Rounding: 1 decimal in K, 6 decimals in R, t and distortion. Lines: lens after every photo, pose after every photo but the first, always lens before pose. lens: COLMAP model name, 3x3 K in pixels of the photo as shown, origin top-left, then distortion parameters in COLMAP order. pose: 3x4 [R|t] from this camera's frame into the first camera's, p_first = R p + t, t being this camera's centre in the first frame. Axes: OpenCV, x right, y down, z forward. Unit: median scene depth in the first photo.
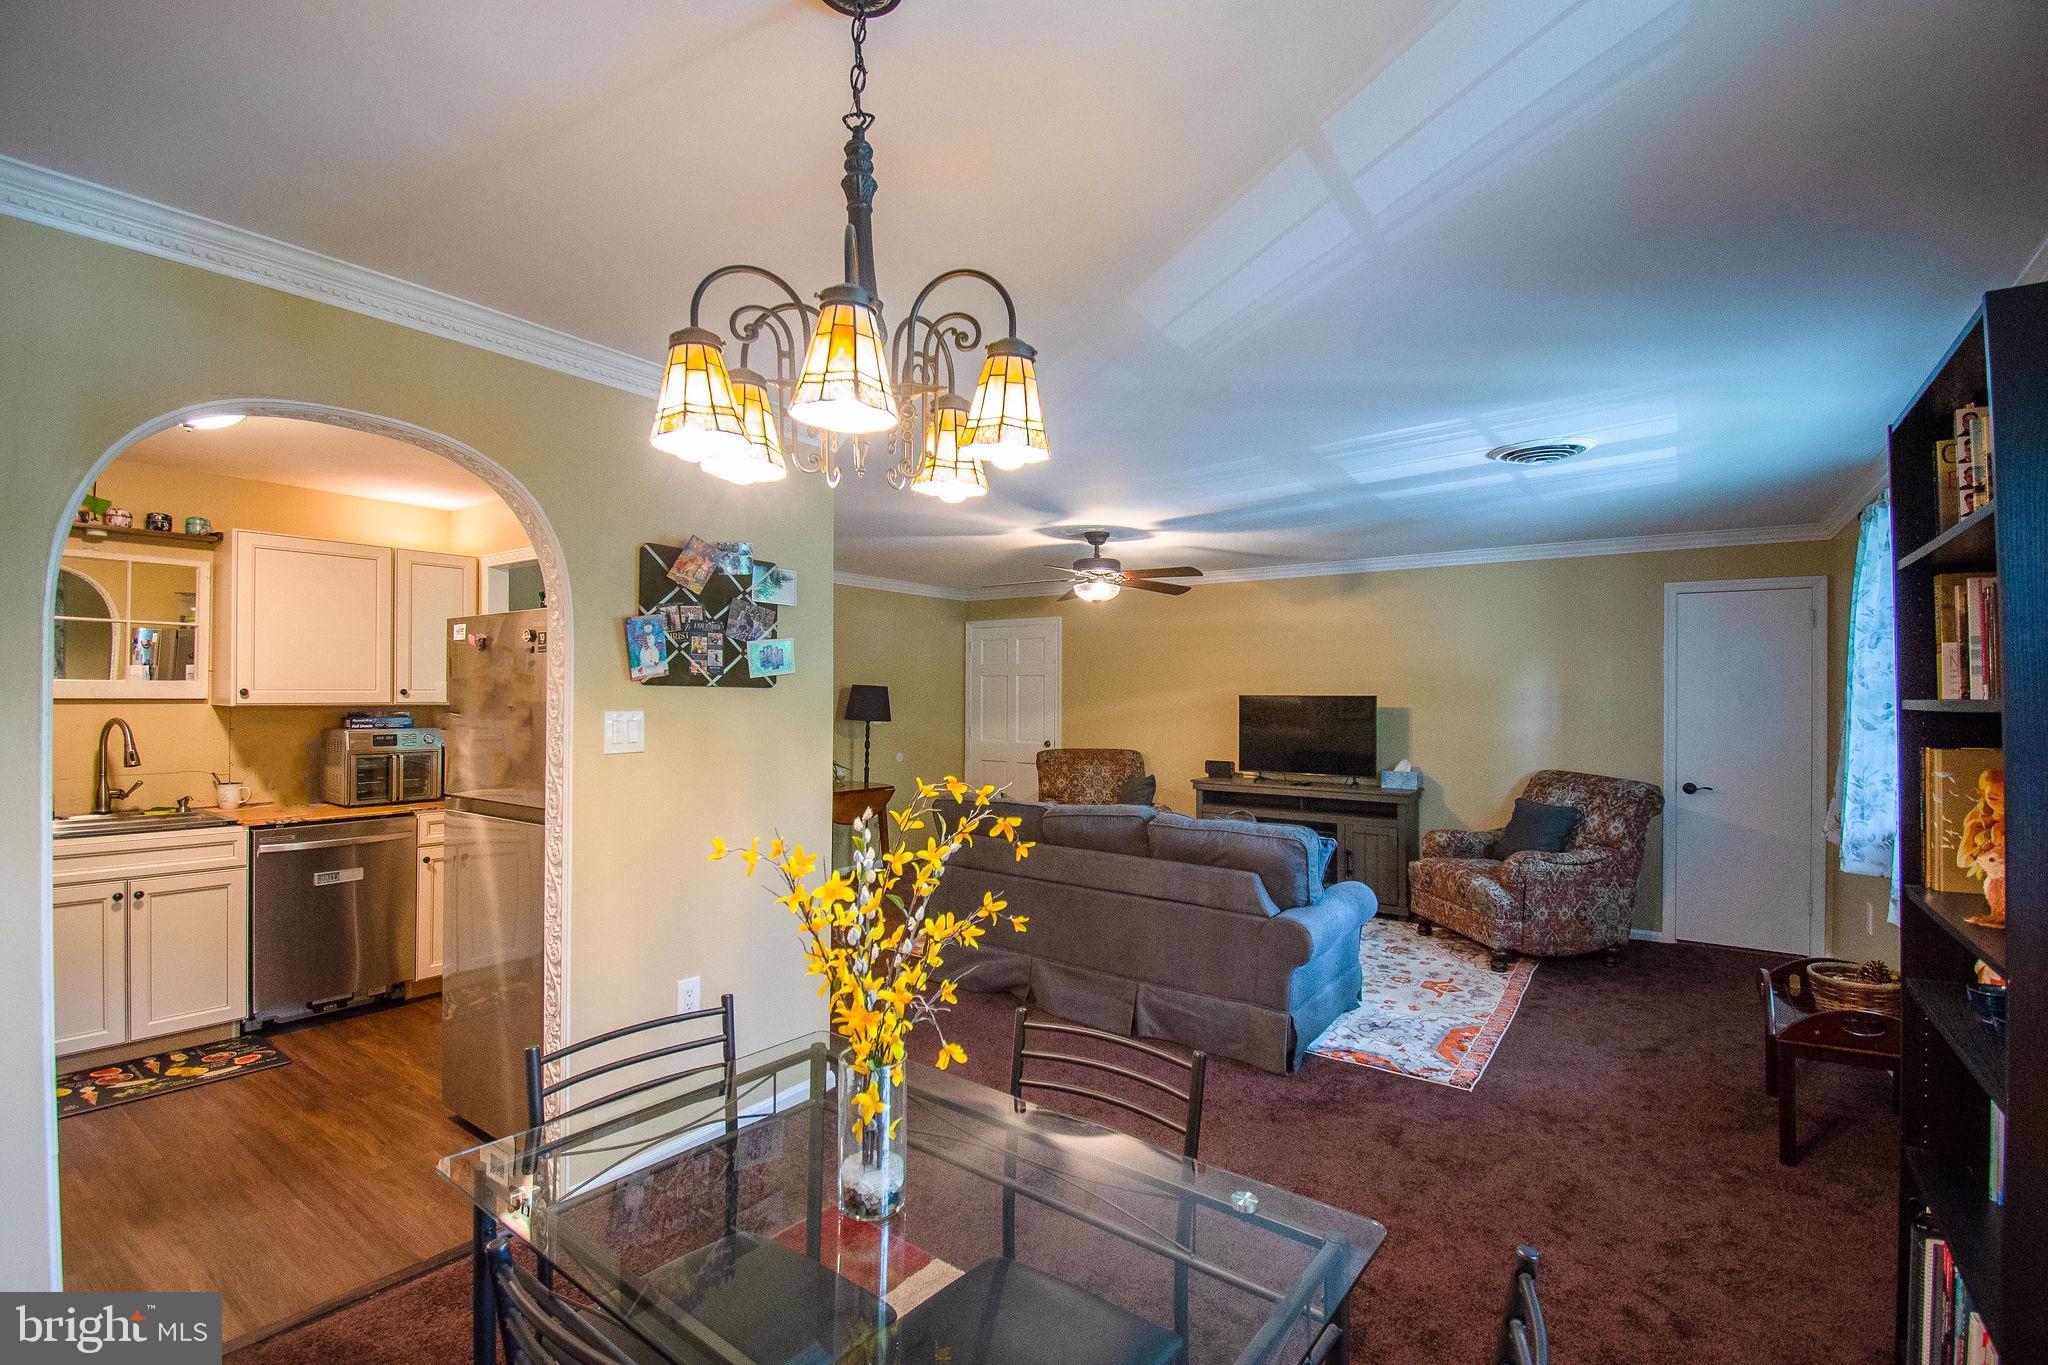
lens RADIAL K [[907.2, 0, 1023.4], [0, 907.2, 687.3], [0, 0, 1]] dist [0.017906, -0.025958]
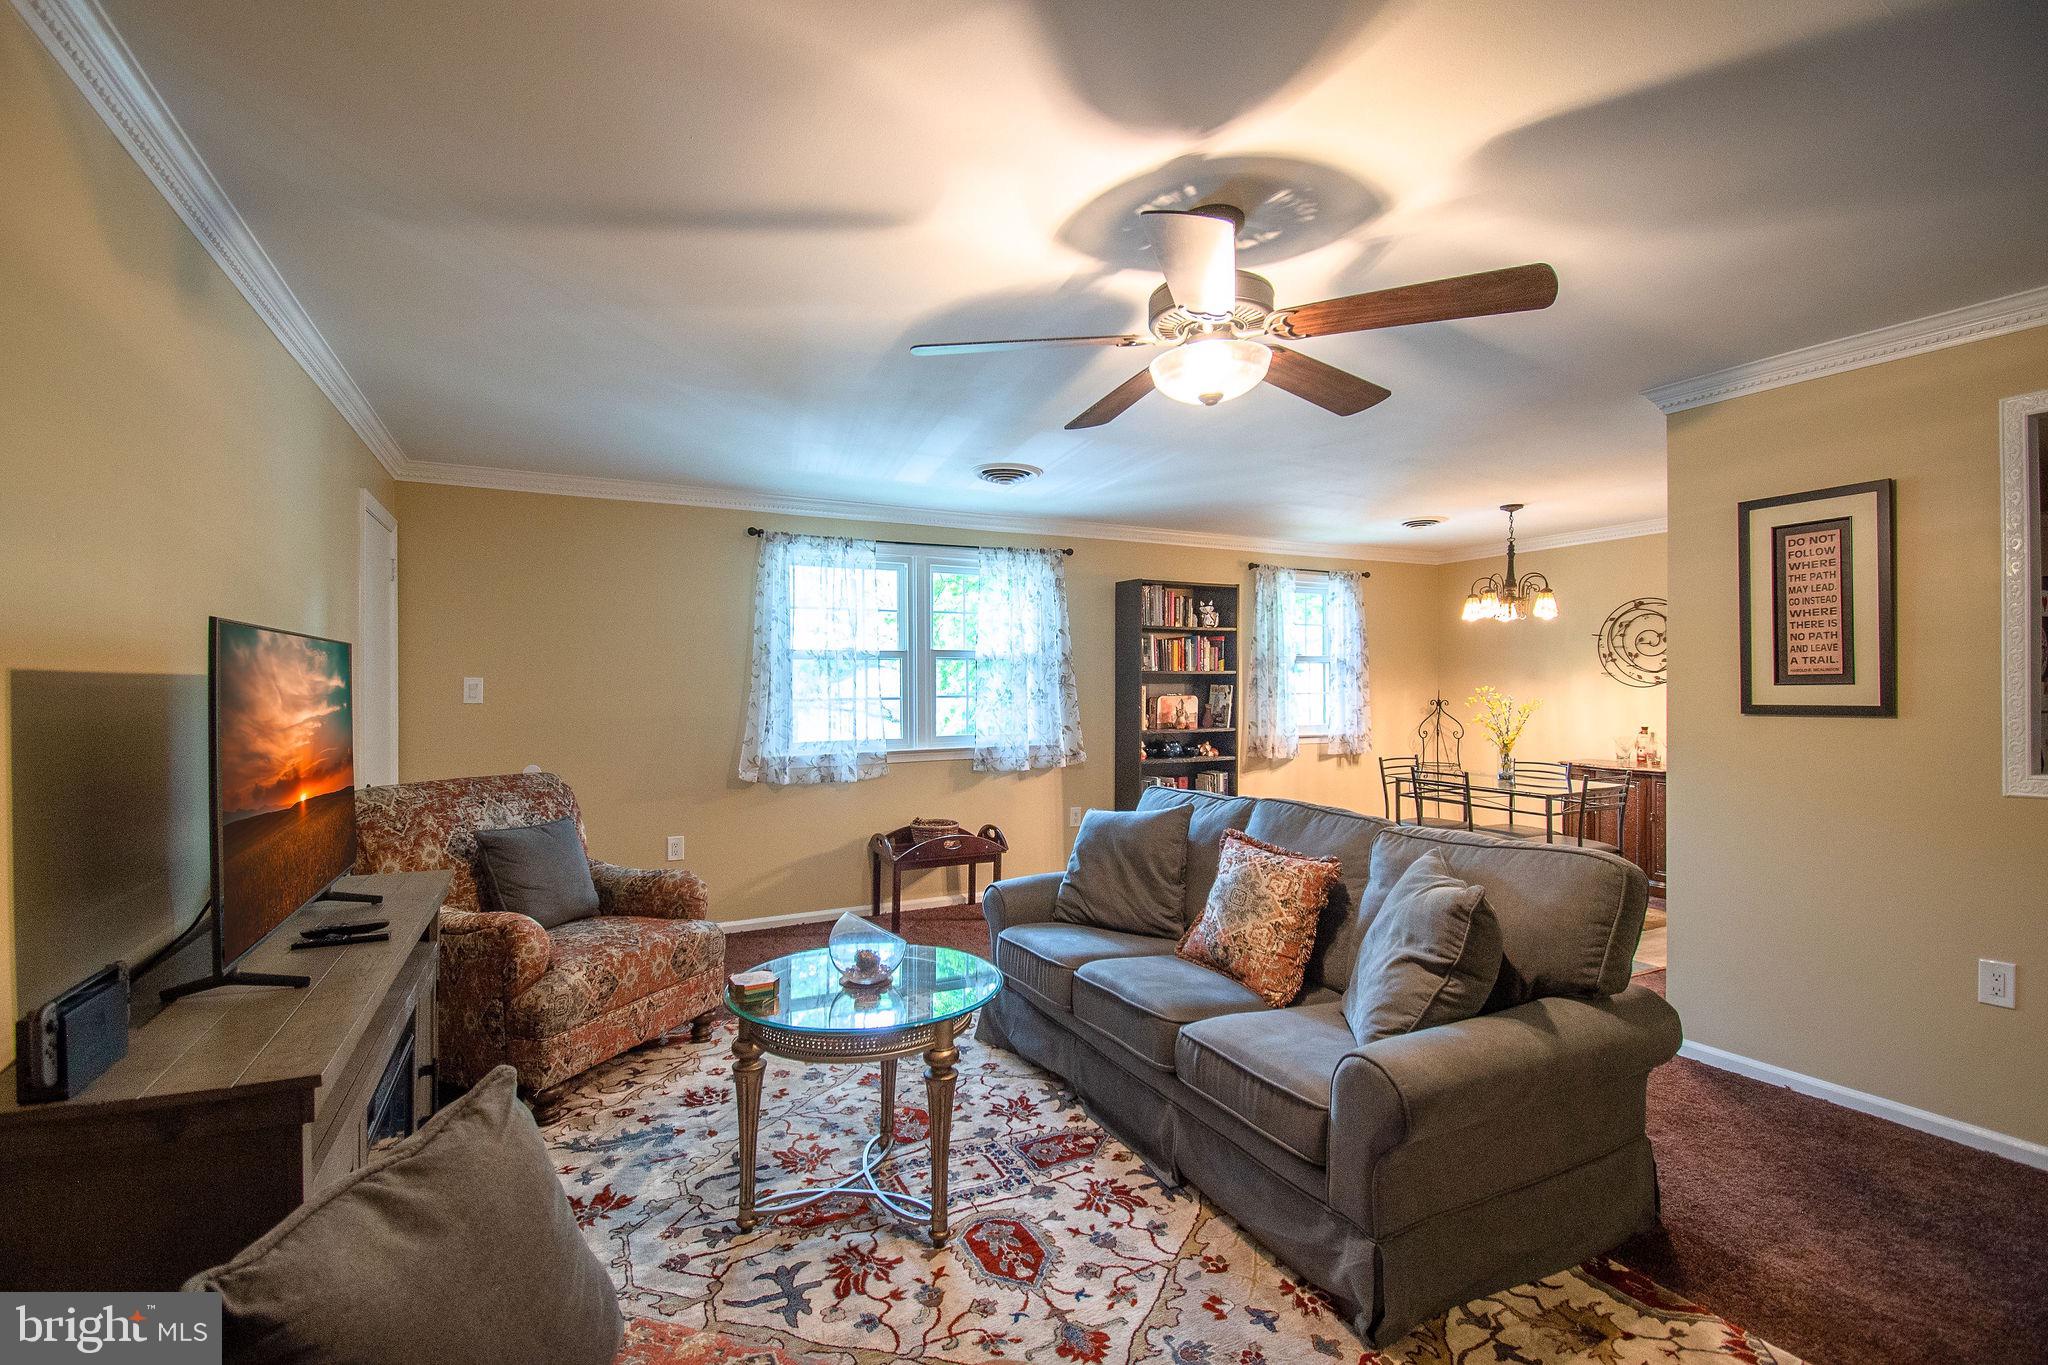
lens RADIAL K [[907.2, 0, 1023.4], [0, 907.2, 687.3], [0, 0, 1]] dist [0.017906, -0.025958]
pose [[-0.893791, -0.002850, 0.448476, -0.026946], [-0.004783, 0.999984, -0.003177, 0.038128], [-0.448459, -0.004984, -0.893789, 1.648397]]
